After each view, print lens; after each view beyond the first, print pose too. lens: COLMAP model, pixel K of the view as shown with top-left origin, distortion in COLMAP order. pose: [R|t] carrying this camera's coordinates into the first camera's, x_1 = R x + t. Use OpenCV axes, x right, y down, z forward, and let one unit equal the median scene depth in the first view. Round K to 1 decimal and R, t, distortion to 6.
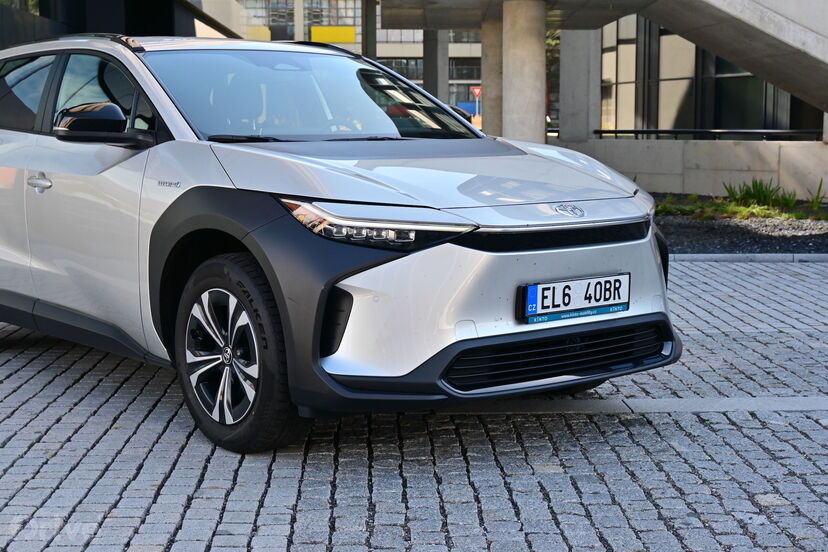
lens RADIAL K [[1359.6, 0, 414.0], [0, 1359.6, 276.0], [0, 0, 1]] dist [-0.002365, -0.039299]
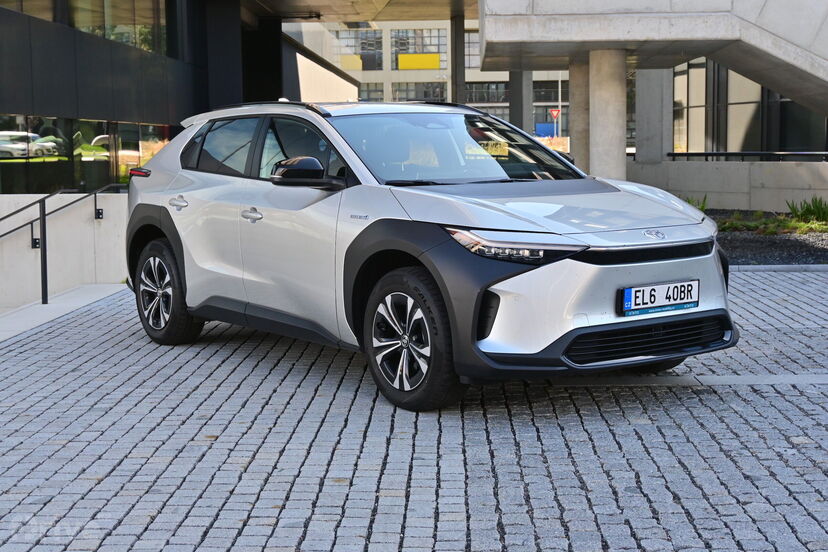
lens RADIAL K [[1305.7, 0, 414.0], [0, 1305.7, 276.0], [0, 0, 1]] dist [-0.002188, -0.033472]
pose [[0.998187, -0.006265, -0.059869, -0.048247], [0.005702, 0.999938, -0.009585, 0.005172], [0.059925, 0.009226, 0.998160, -0.325672]]
